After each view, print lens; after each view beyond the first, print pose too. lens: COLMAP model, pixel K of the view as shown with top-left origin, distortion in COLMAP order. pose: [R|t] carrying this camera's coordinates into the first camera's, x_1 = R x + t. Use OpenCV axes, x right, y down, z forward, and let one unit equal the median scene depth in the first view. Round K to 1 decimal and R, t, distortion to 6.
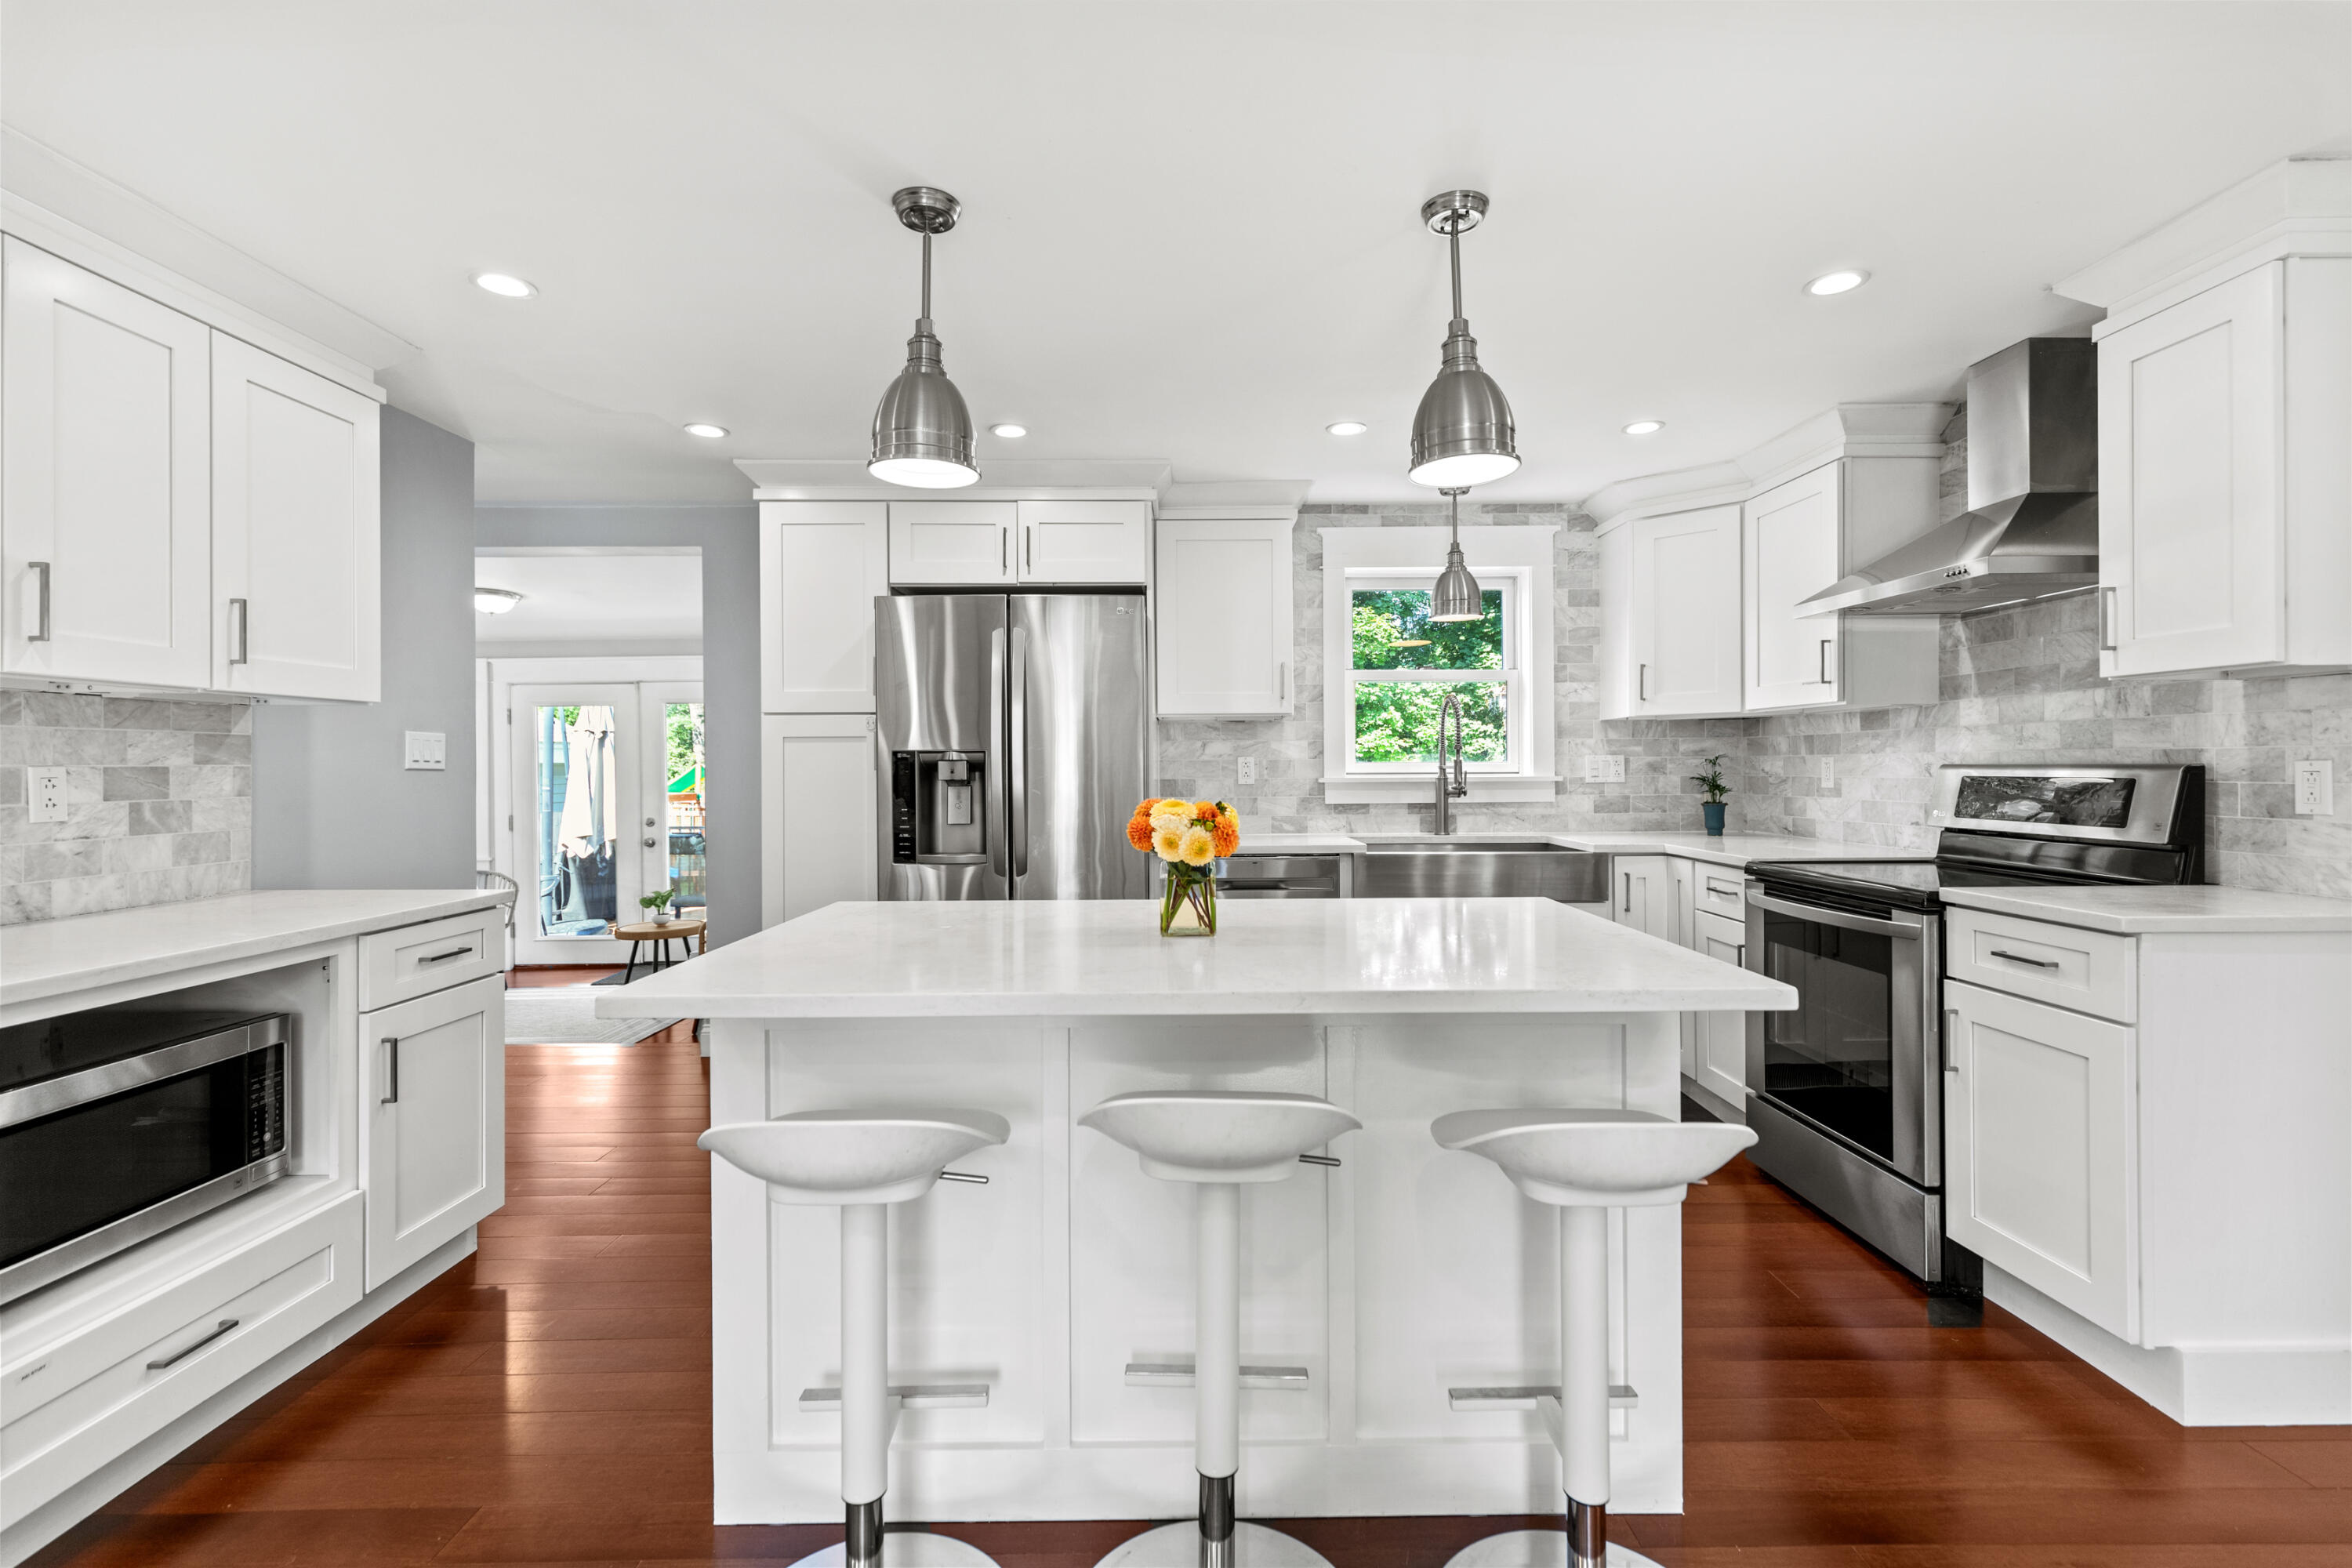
lens RADIAL K [[1051.1, 0, 1186.9], [0, 1051.1, 768.4], [0, 0, 1]] dist [0.004498, -0.000291]
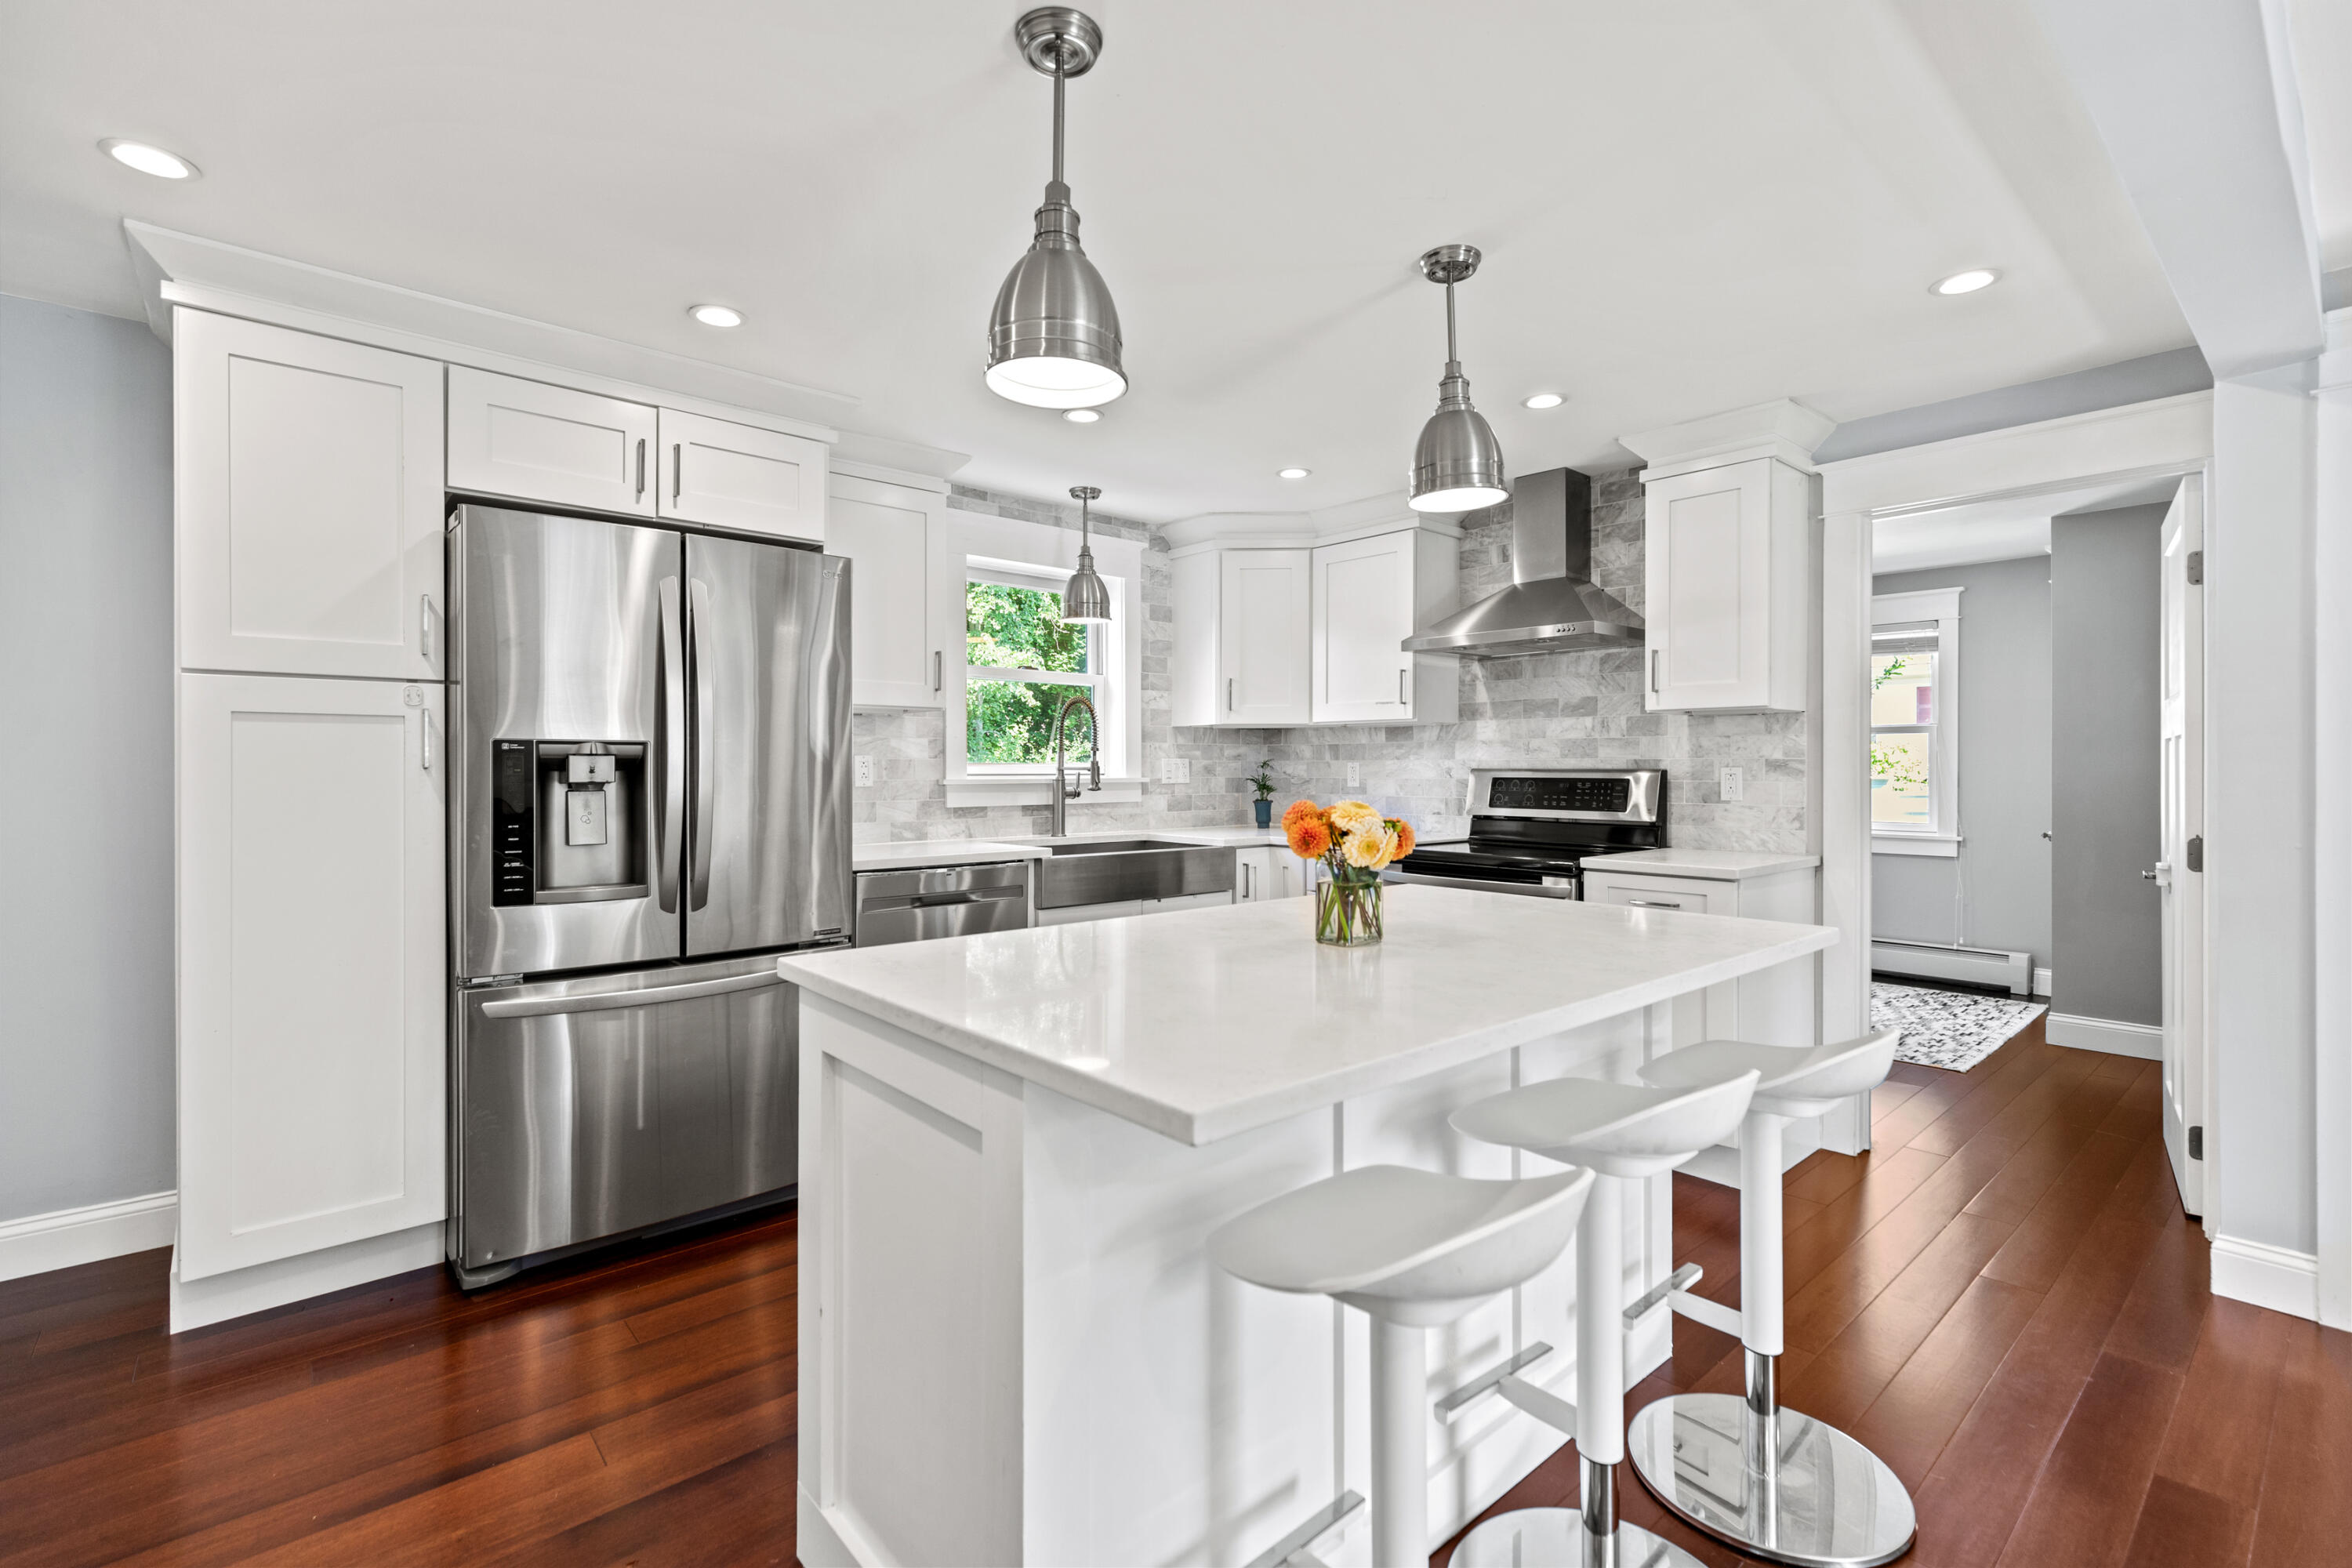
lens RADIAL K [[1051.1, 0, 1186.9], [0, 1051.1, 768.4], [0, 0, 1]] dist [0.004498, -0.000291]
pose [[0.754592, 0.005845, 0.656169, -0.363556], [-0.004303, 0.999983, -0.003959, 0.002417], [-0.656180, 0.000163, 0.754604, 0.190128]]
